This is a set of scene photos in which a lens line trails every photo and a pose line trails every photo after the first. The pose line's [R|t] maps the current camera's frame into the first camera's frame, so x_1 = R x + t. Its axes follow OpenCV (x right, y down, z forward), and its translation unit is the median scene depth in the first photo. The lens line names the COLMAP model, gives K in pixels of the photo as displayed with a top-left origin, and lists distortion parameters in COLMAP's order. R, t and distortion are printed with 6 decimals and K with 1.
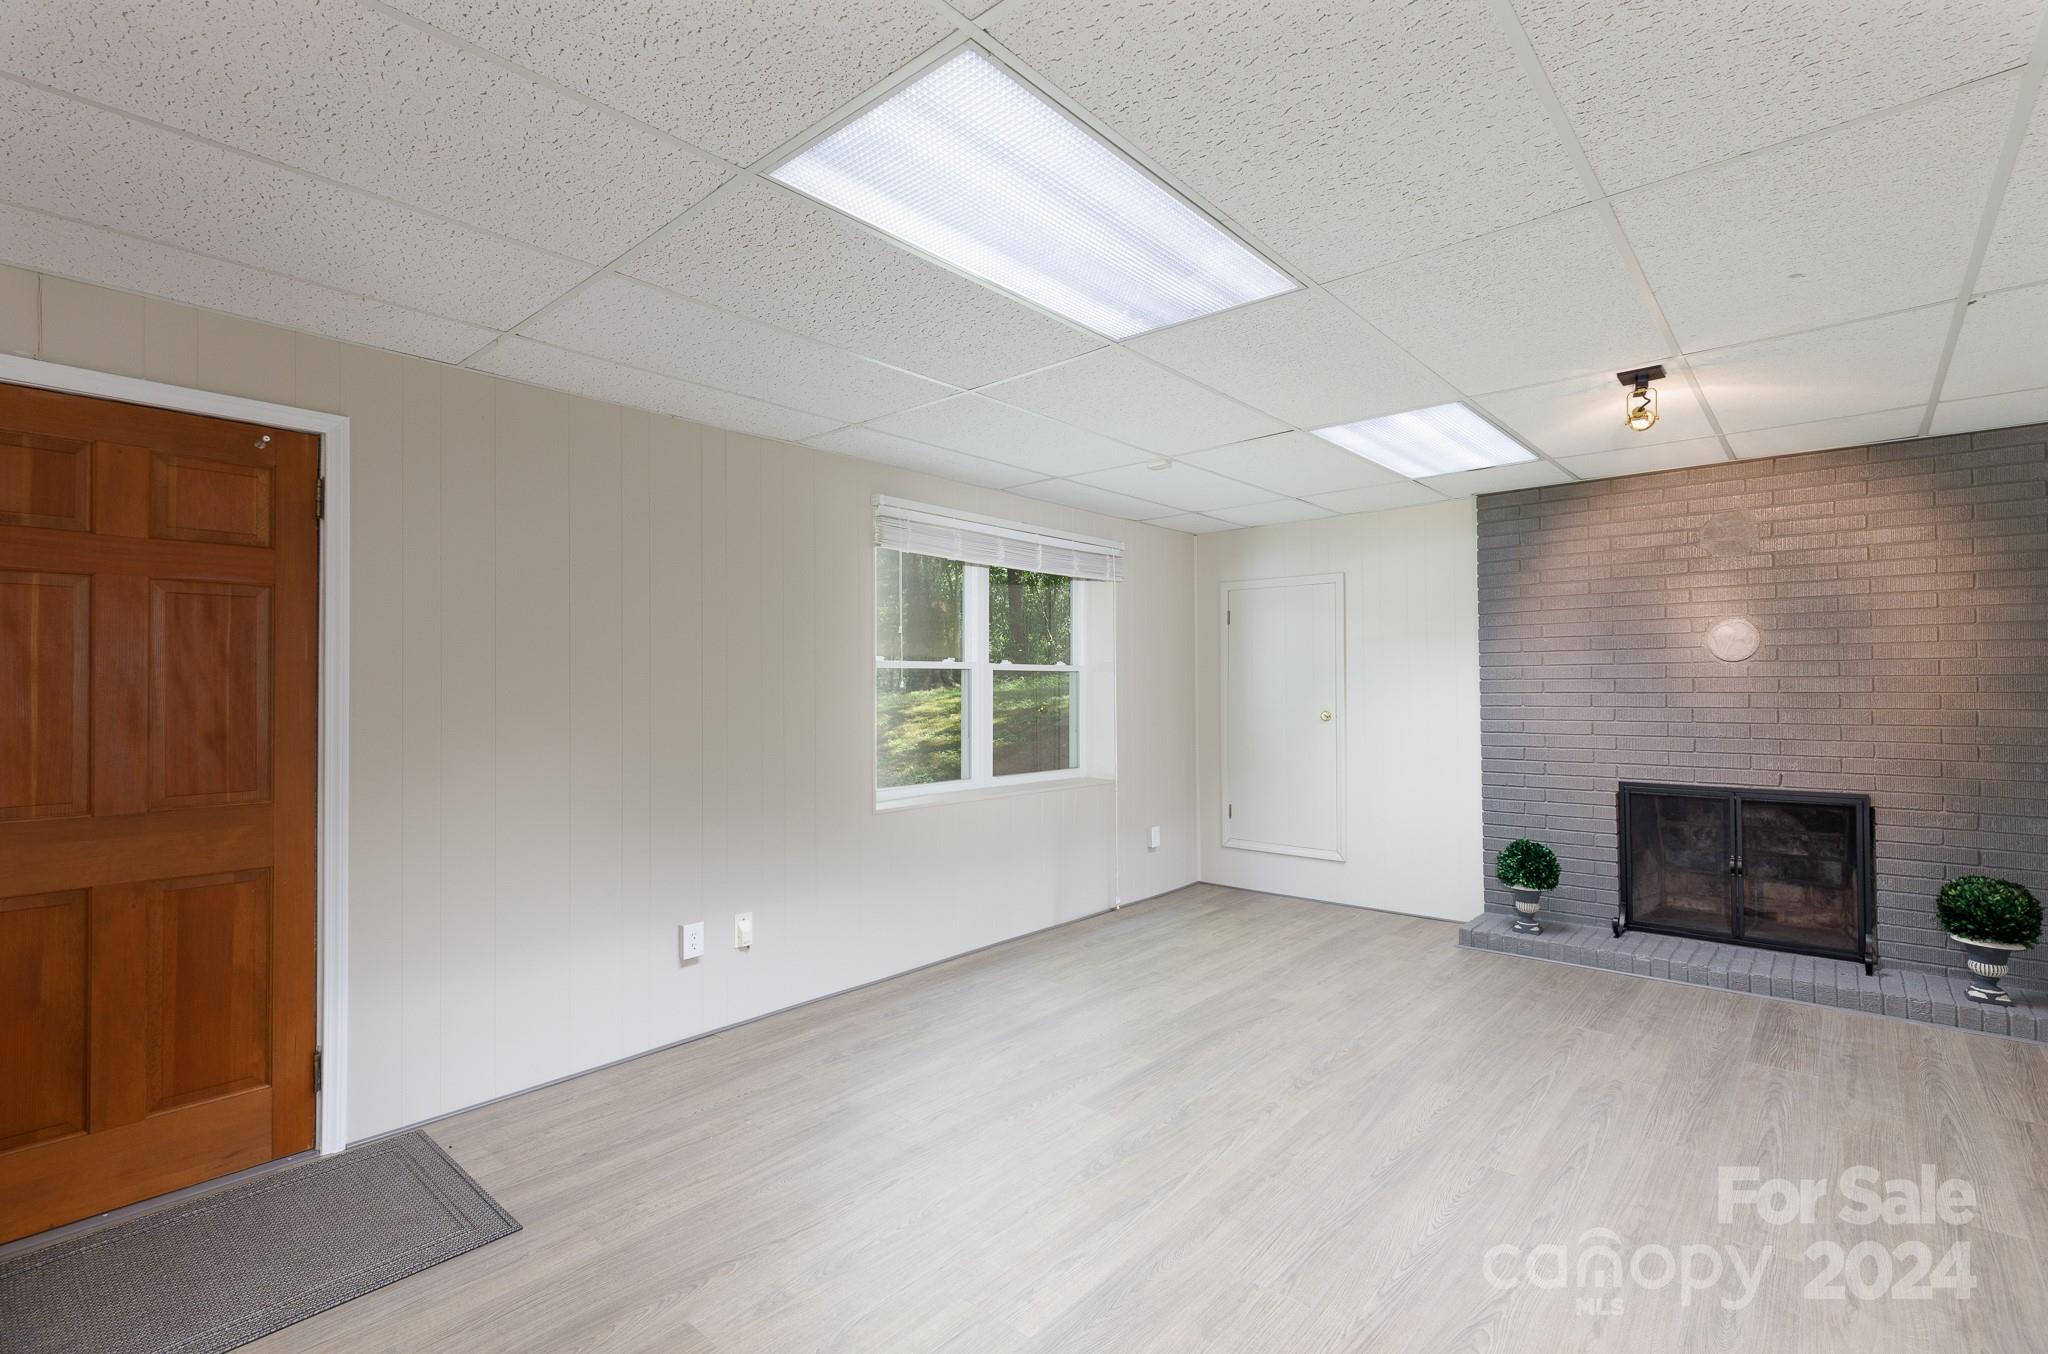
lens RADIAL K [[929.9, 0, 1024.0], [0, 929.9, 677.0], [0, 0, 1]] dist [0.001796, 0.000529]
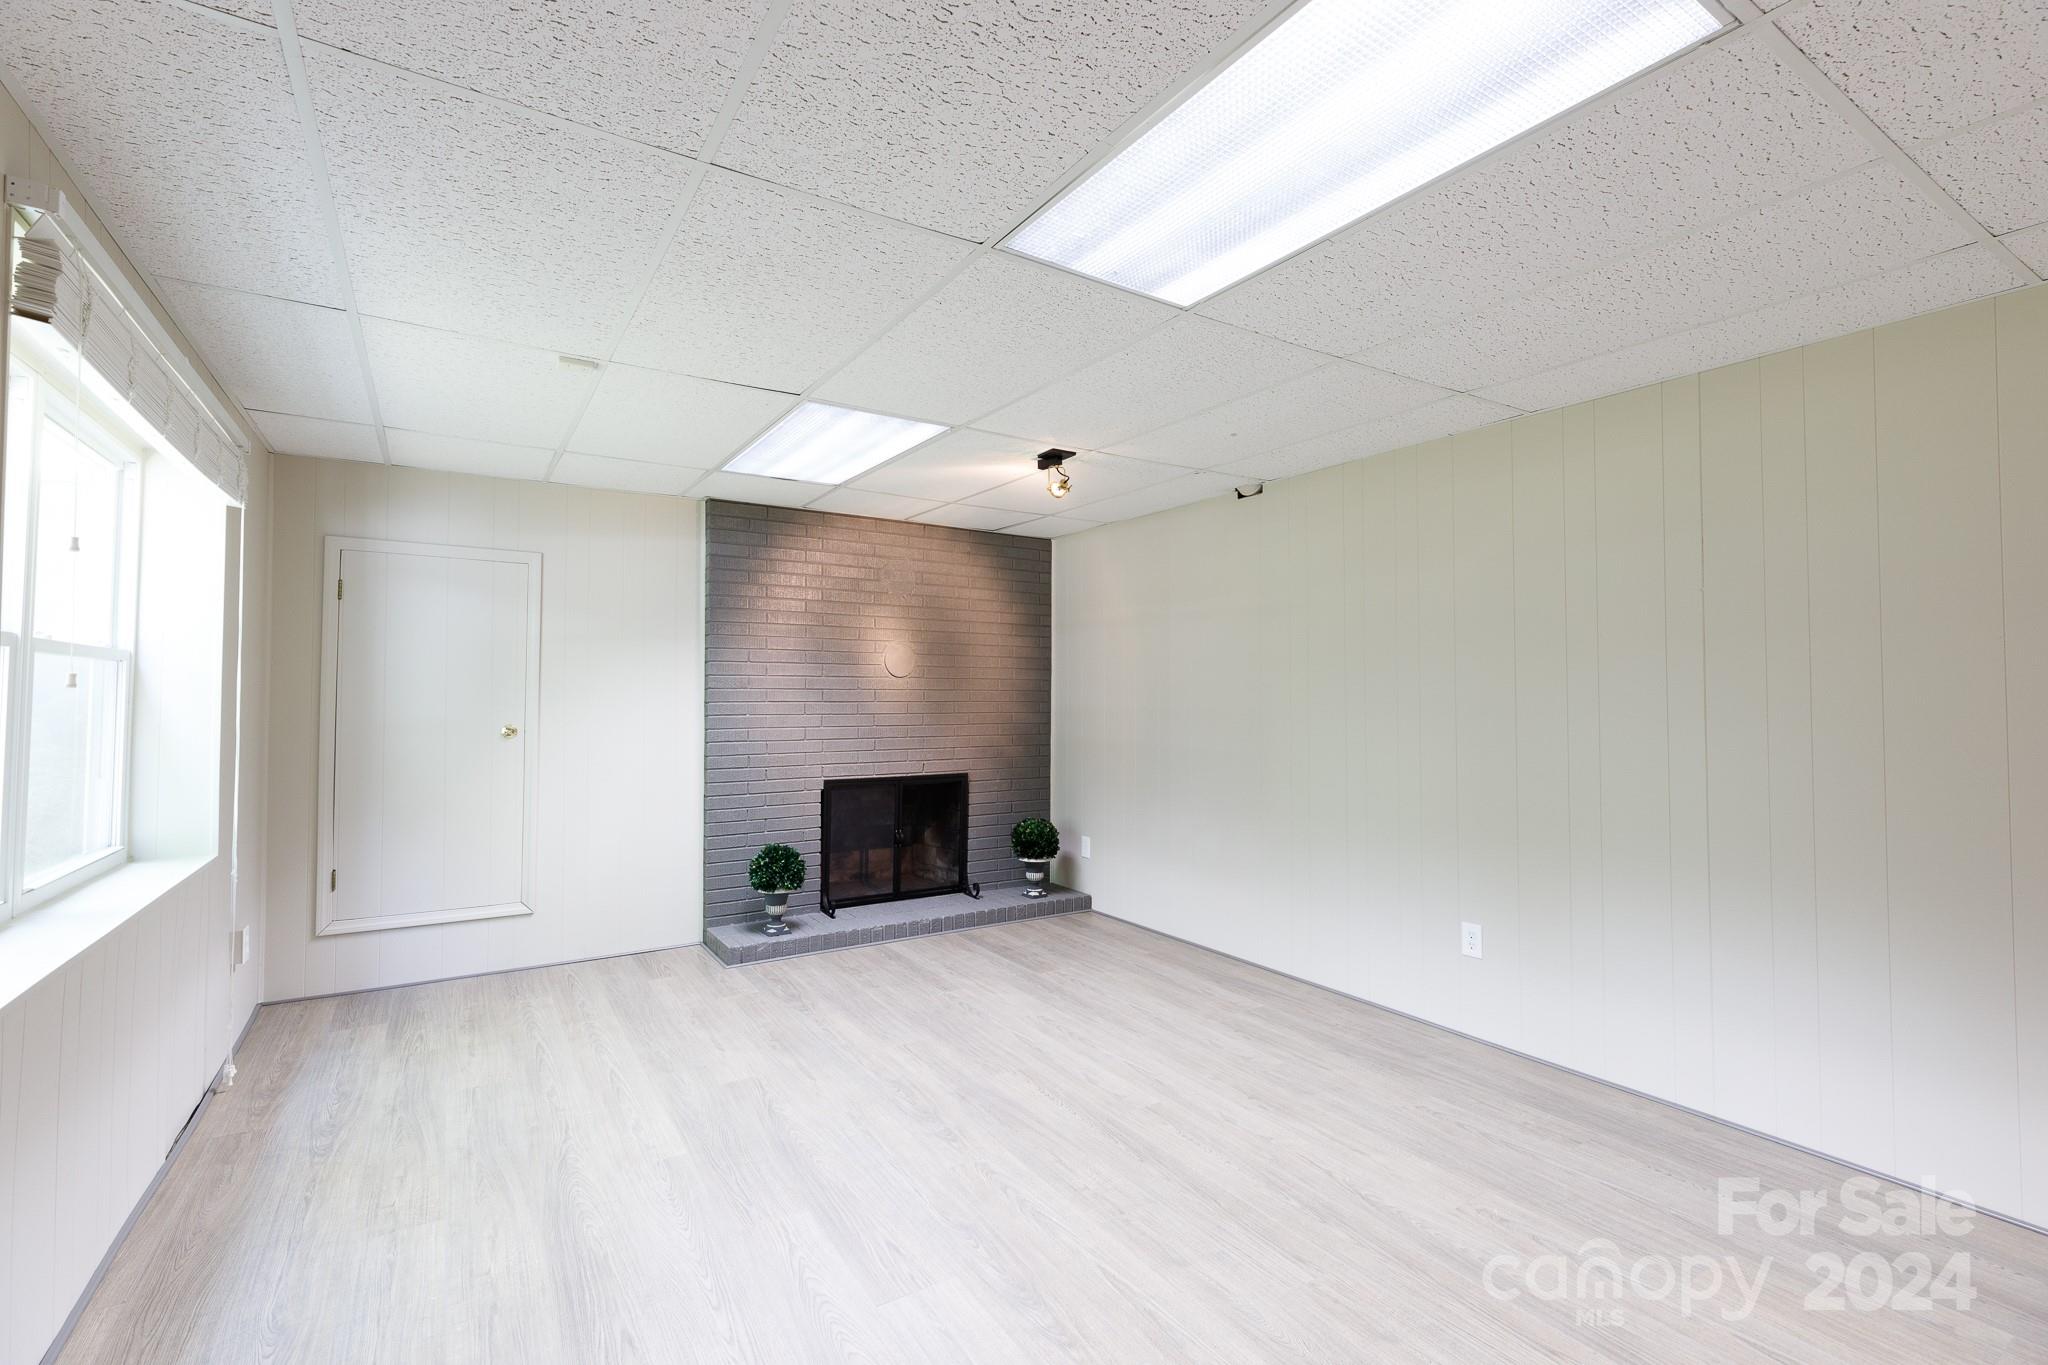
lens RADIAL K [[913.5, 0, 1022.3], [0, 913.5, 670.0], [0, 0, 1]] dist [0.004090, 0.000022]
pose [[0.277708, 0.033192, 0.960092, -0.392821], [-0.016231, 0.999422, -0.029857, 0.008135], [-0.960528, -0.007292, 0.278086, 0.492414]]
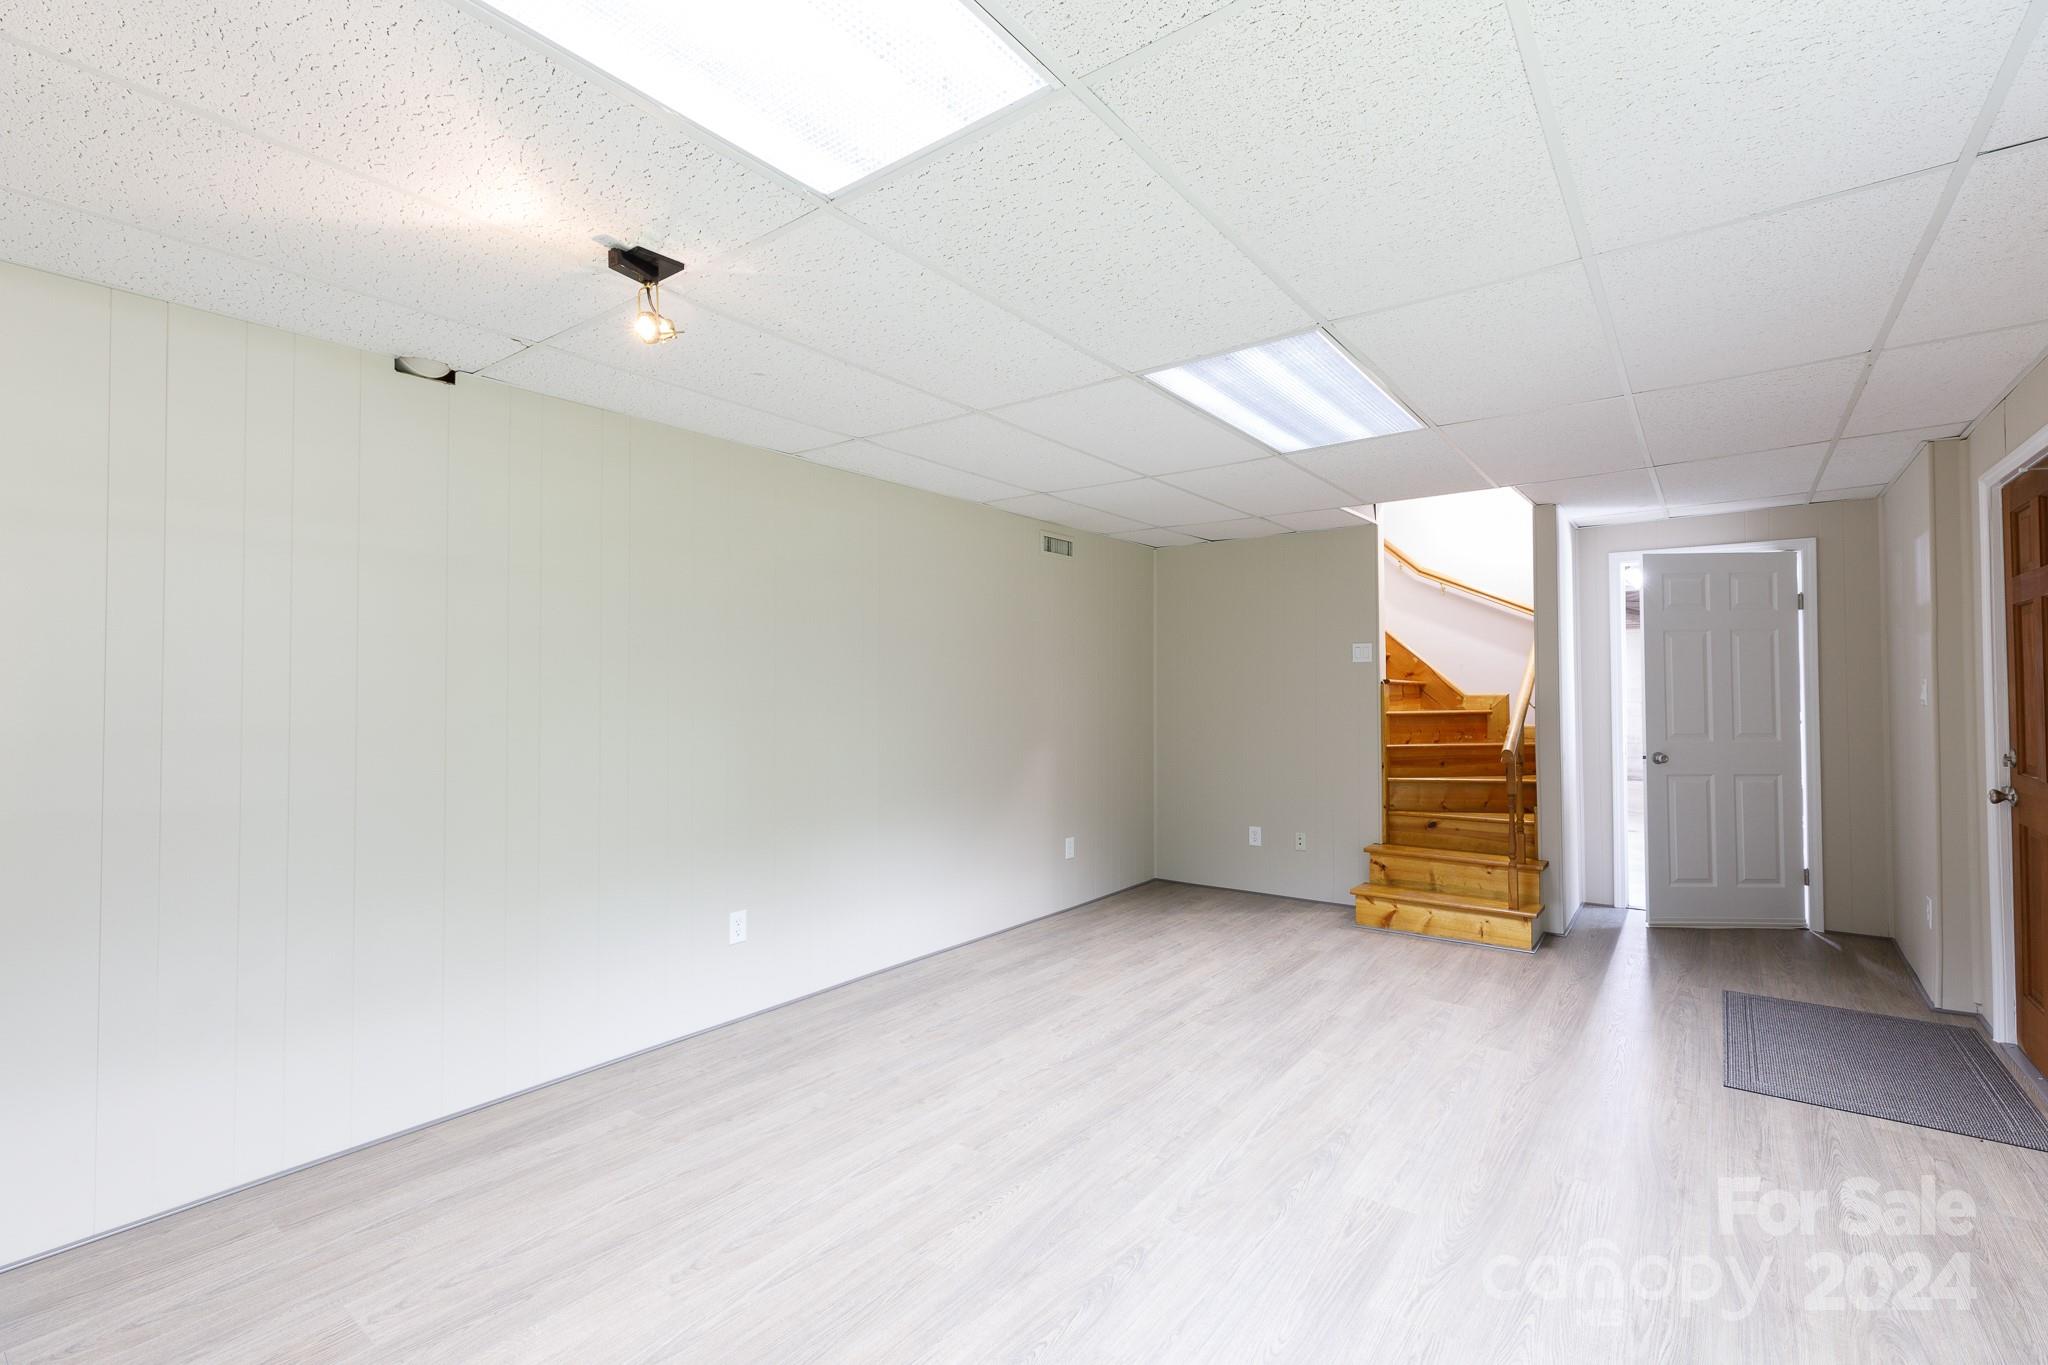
lens RADIAL K [[913.5, 0, 1022.3], [0, 913.5, 670.0], [0, 0, 1]] dist [0.004090, 0.000022]
pose [[-0.996945, 0.008870, -0.077600, 0.309284], [0.011789, 0.999237, -0.037232, 0.011891], [0.077210, -0.038034, -0.996289, 1.218895]]
